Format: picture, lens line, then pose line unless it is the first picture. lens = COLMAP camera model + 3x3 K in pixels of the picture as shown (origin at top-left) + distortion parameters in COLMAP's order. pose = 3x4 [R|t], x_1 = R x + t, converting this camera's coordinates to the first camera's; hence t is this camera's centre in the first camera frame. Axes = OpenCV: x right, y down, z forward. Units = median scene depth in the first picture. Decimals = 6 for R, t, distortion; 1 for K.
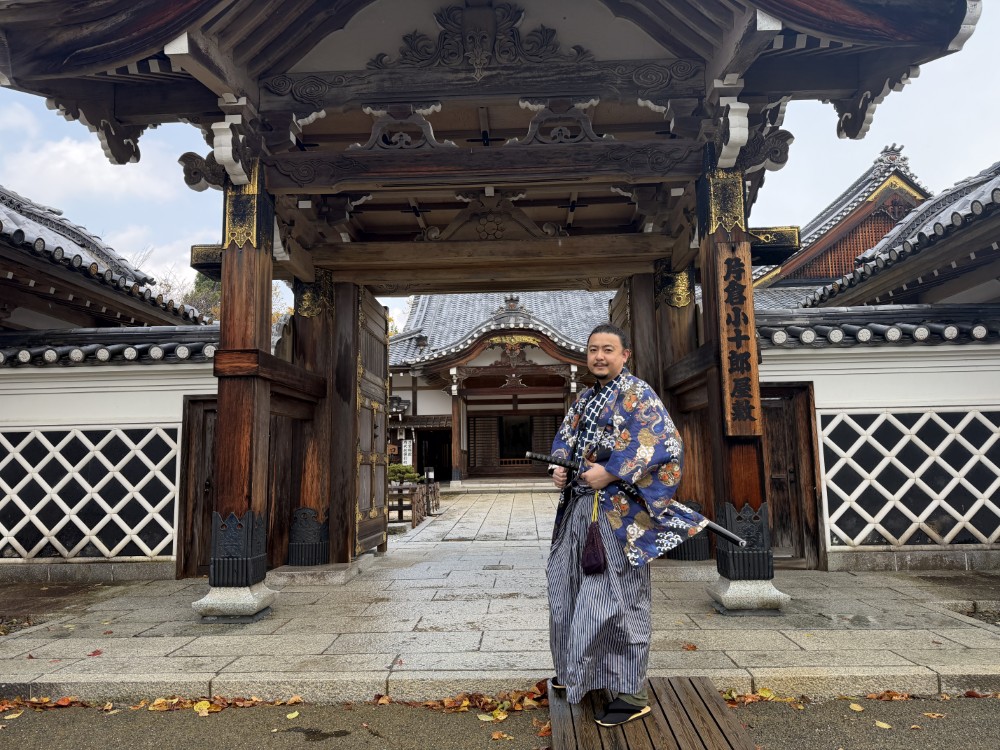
lens RADIAL K [[687.7, 0, 497.0], [0, 687.7, 371.4], [0, 0, 1]] dist [0.049500, -0.003322]
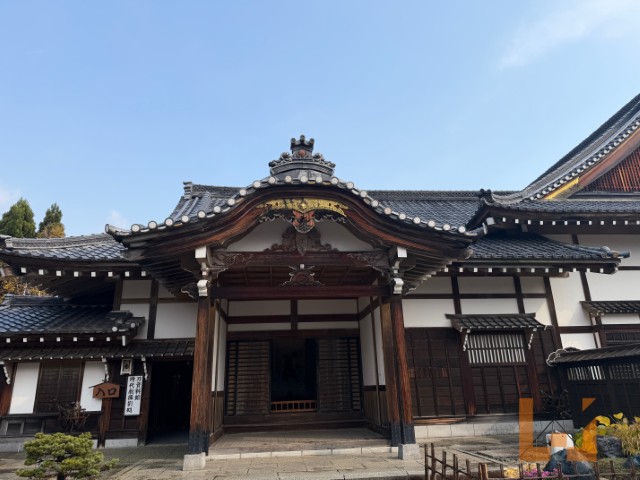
lens RADIAL K [[440.2, 0, 323.3], [0, 440.2, 239.5], [0, 0, 1]] dist [0.049500, -0.003322]
pose [[0.989596, 0.031464, 0.140390, -0.012939], [-0.004445, 0.982014, -0.188754, 0.054564], [-0.143804, 0.186166, 0.971937, 0.571363]]
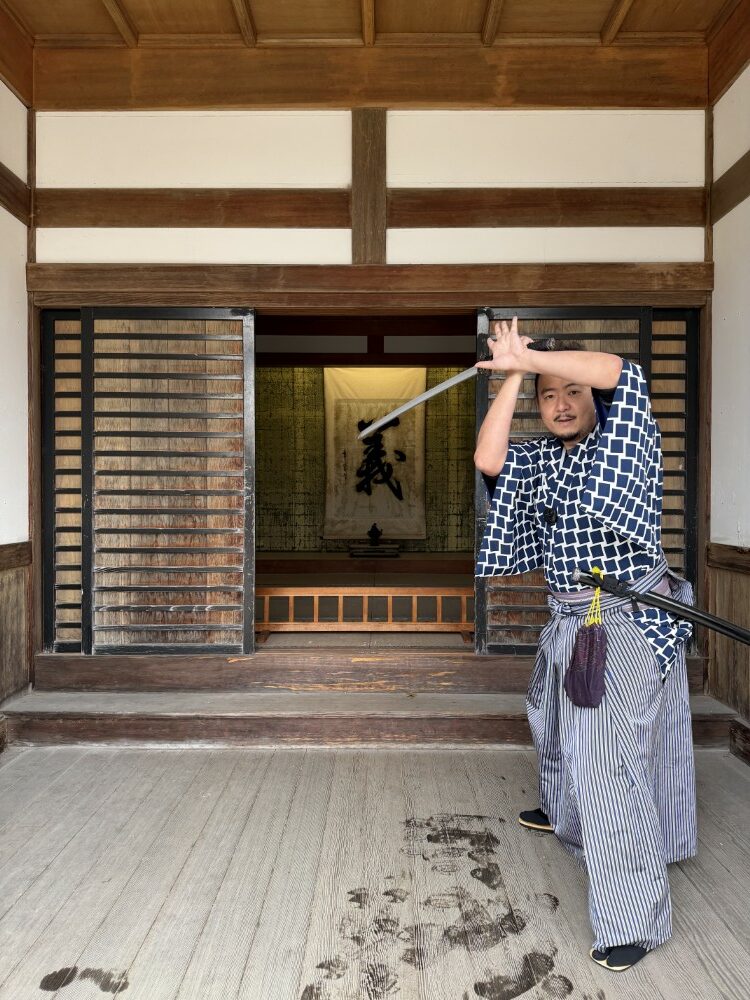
lens RADIAL K [[687.7, 0, 372.0], [0, 687.7, 495.1], [0, 0, 1]] dist [0.049500, -0.003322]
pose [[0.999554, 0.024072, 0.017662, 0.028553], [-0.026151, 0.991321, 0.128836, 0.093103], [-0.014407, -0.129240, 0.991509, 0.932703]]
